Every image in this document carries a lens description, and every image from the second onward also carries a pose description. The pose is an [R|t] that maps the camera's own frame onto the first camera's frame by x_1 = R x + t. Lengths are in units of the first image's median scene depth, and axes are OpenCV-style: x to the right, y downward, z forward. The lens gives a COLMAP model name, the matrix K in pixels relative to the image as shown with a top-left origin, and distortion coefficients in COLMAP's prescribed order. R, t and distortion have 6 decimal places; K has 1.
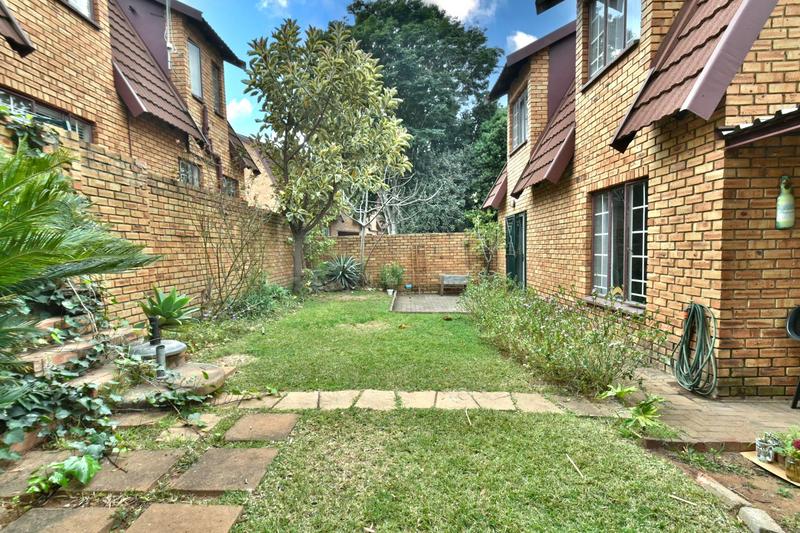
lens RADIAL K [[398.0, 0, 396.0], [0, 398.0, 275.2], [0, 0, 1]] dist [0.030214, -0.017889]
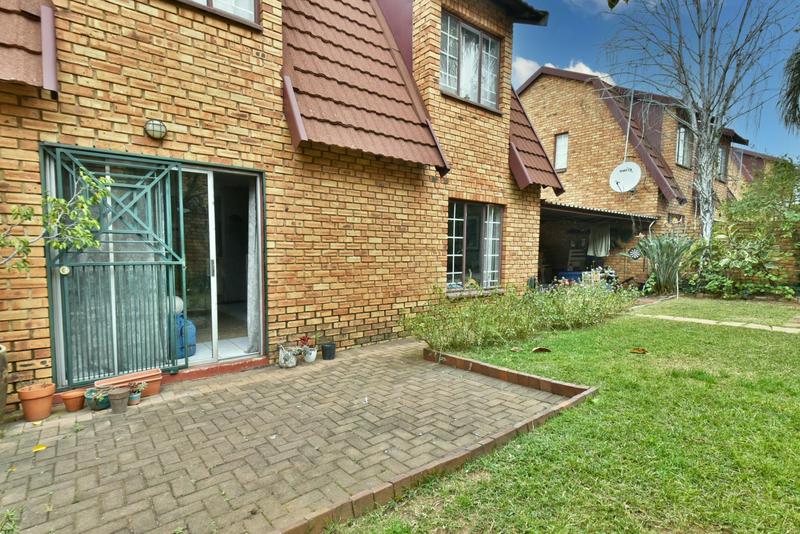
lens RADIAL K [[380.7, 0, 398.7], [0, 380.7, 276.4], [0, 0, 1]] dist [0.023088, -0.014223]
pose [[-0.629948, -0.044358, 0.775370, -0.309023], [0.054361, 0.993400, 0.100997, -0.139966], [-0.774732, 0.105773, -0.623379, 2.316735]]
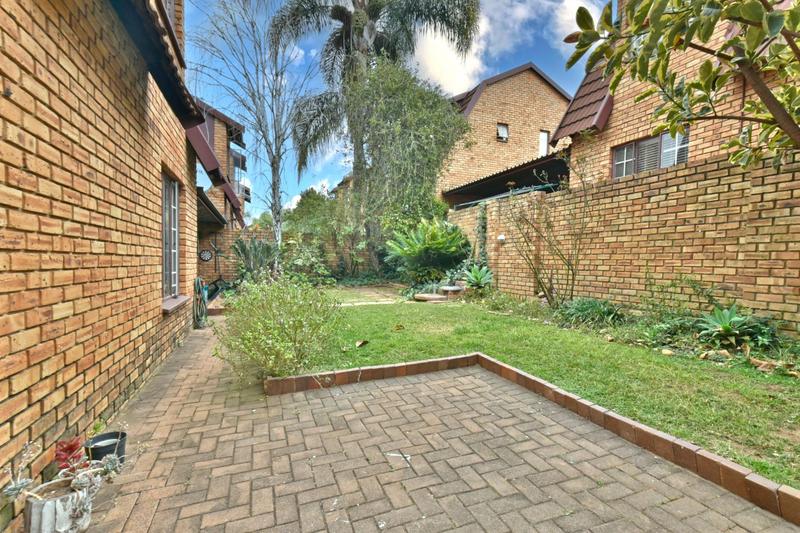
lens RADIAL K [[380.7, 0, 398.7], [0, 380.7, 275.9], [0, 0, 1]] dist [0.023088, -0.014223]
pose [[-0.944678, 0.017053, -0.327556, 0.425829], [-0.019083, 0.994099, 0.106789, -0.109057], [0.327444, 0.107132, -0.938777, 2.358186]]
